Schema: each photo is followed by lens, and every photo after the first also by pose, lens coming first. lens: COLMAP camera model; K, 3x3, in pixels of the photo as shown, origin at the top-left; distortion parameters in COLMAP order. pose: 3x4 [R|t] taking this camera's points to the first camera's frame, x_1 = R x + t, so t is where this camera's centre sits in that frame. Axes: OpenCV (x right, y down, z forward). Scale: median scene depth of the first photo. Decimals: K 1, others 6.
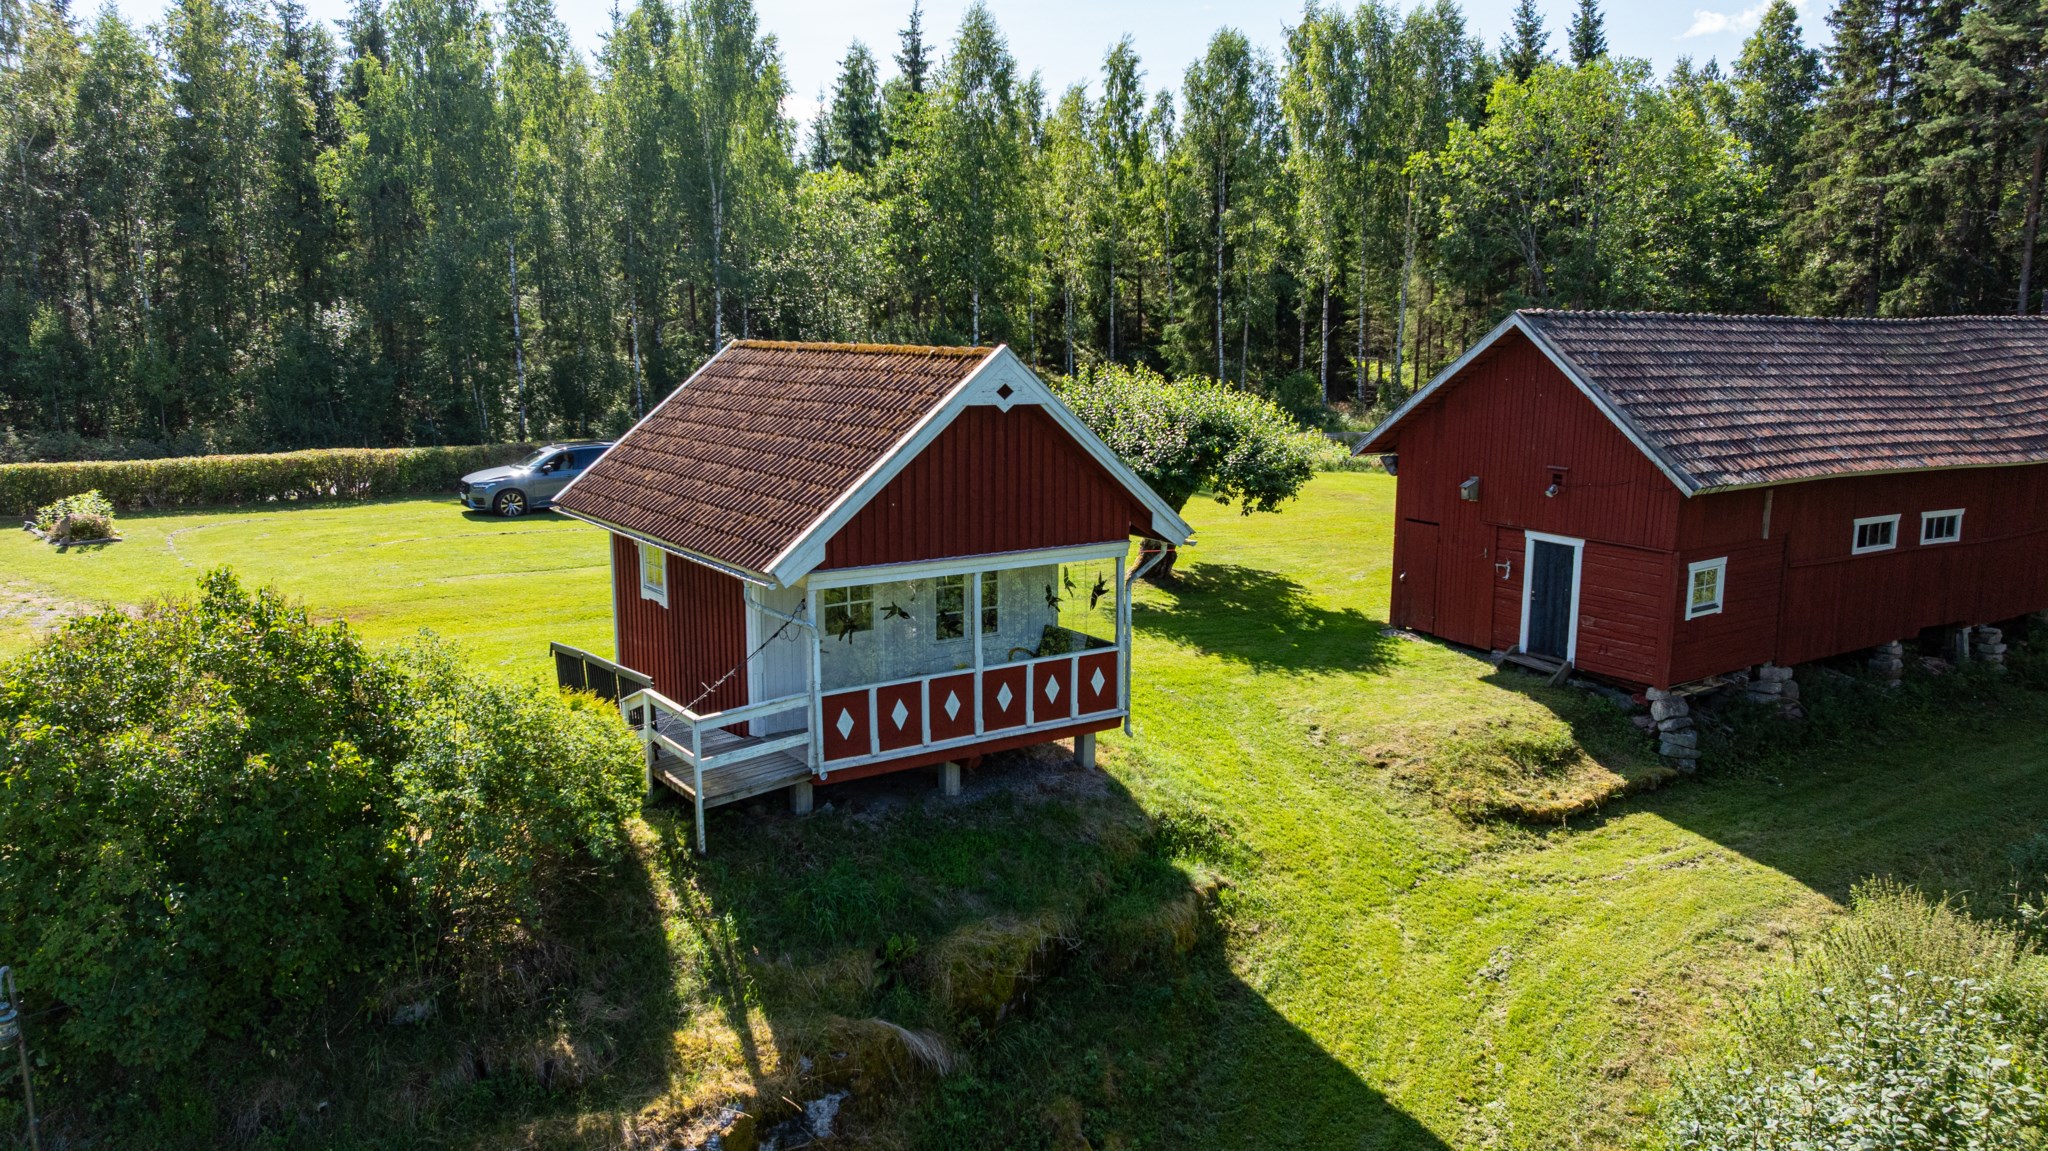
lens RADIAL K [[1429.6, 0, 1026.1], [0, 1429.6, 599.6], [0, 0, 1]] dist [-0.003176, -0.030906]
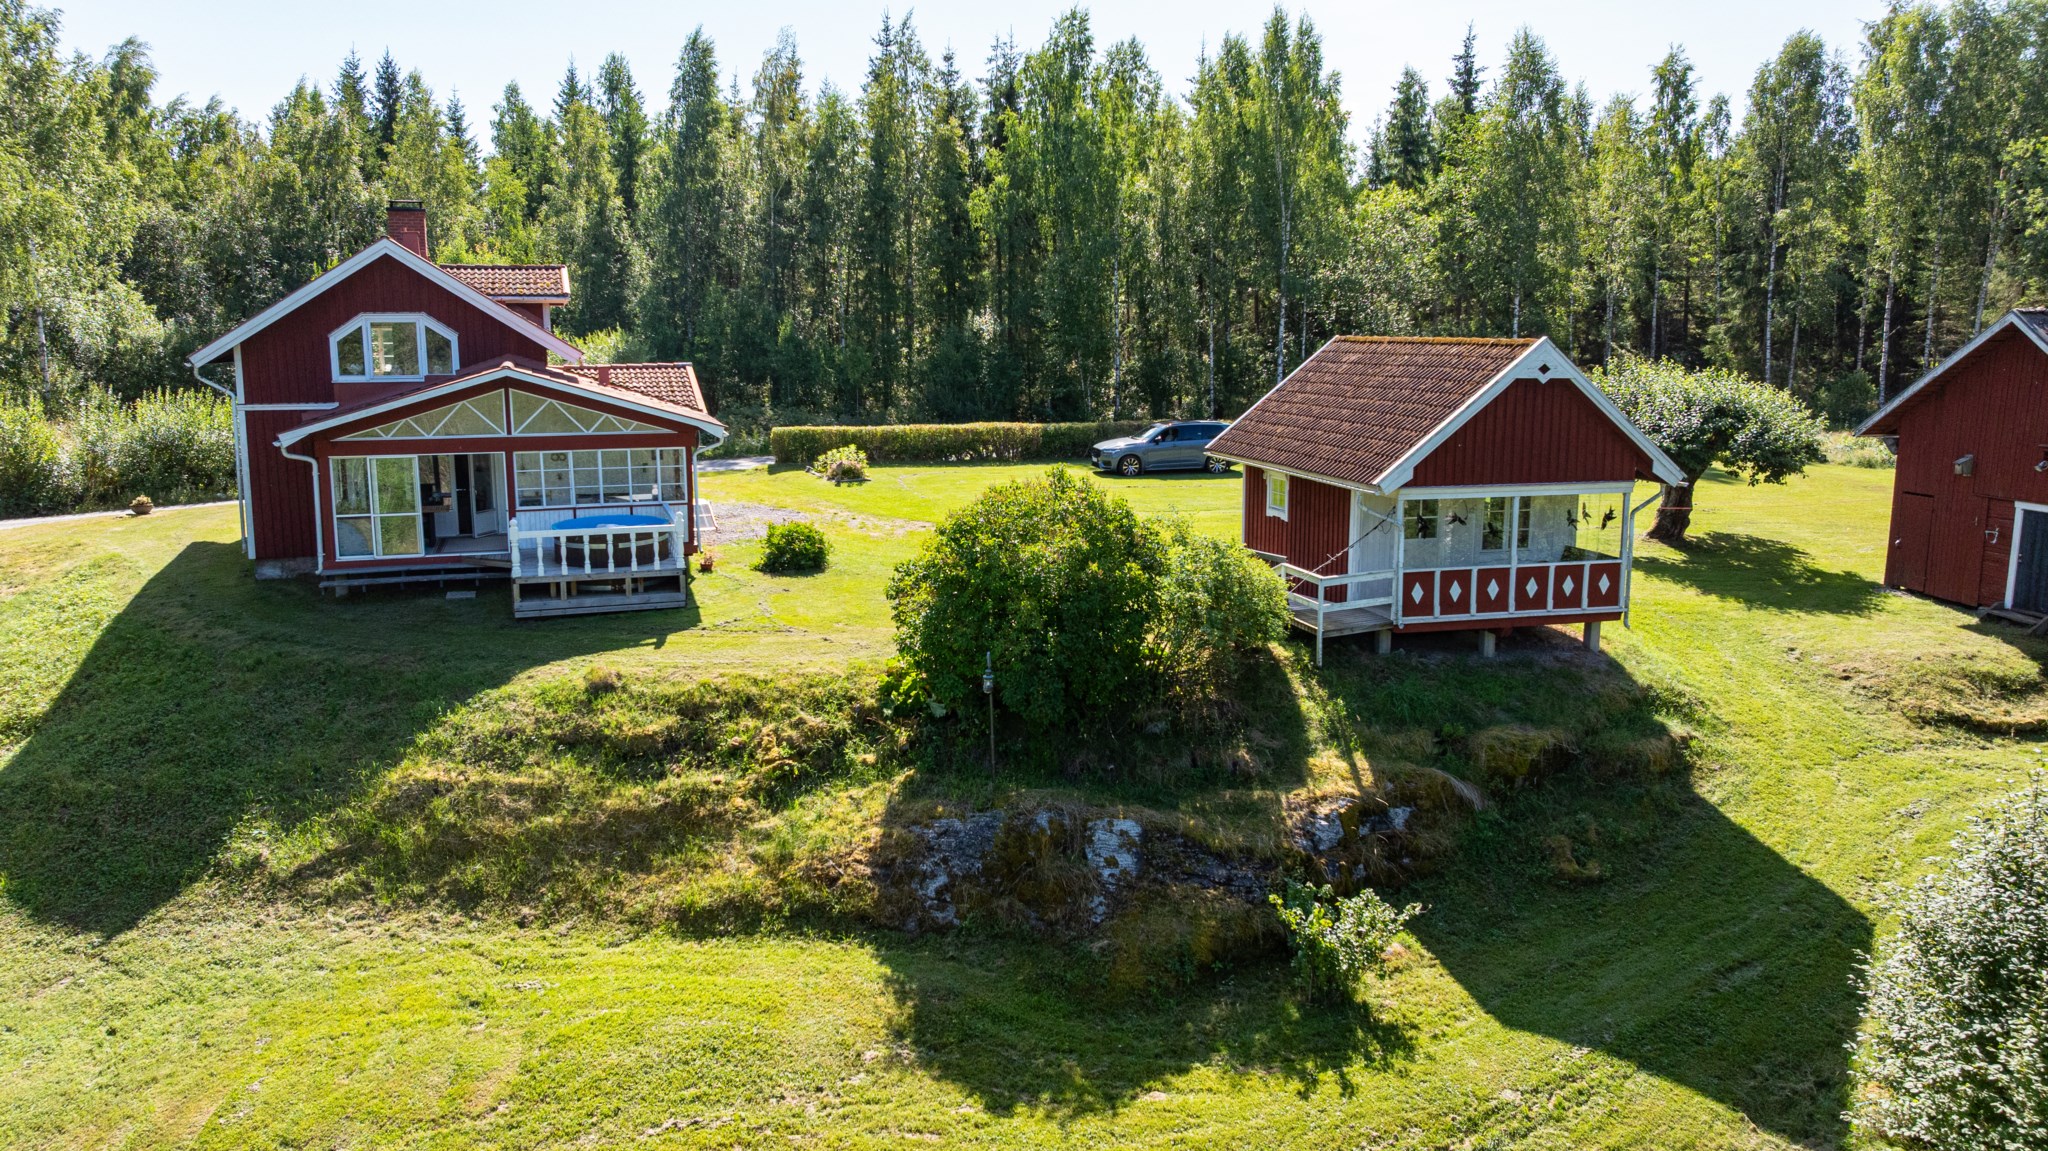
lens RADIAL K [[1442.0, 0, 1024.0], [0, 1442.0, 575.5], [0, 0, 1]] dist [-0.051049, 0.038973]
pose [[0.936756, 0.052001, -0.346100, 0.002928], [-0.058753, 0.998232, -0.009038, 0.064542], [0.345018, 0.028801, 0.938154, -0.321909]]
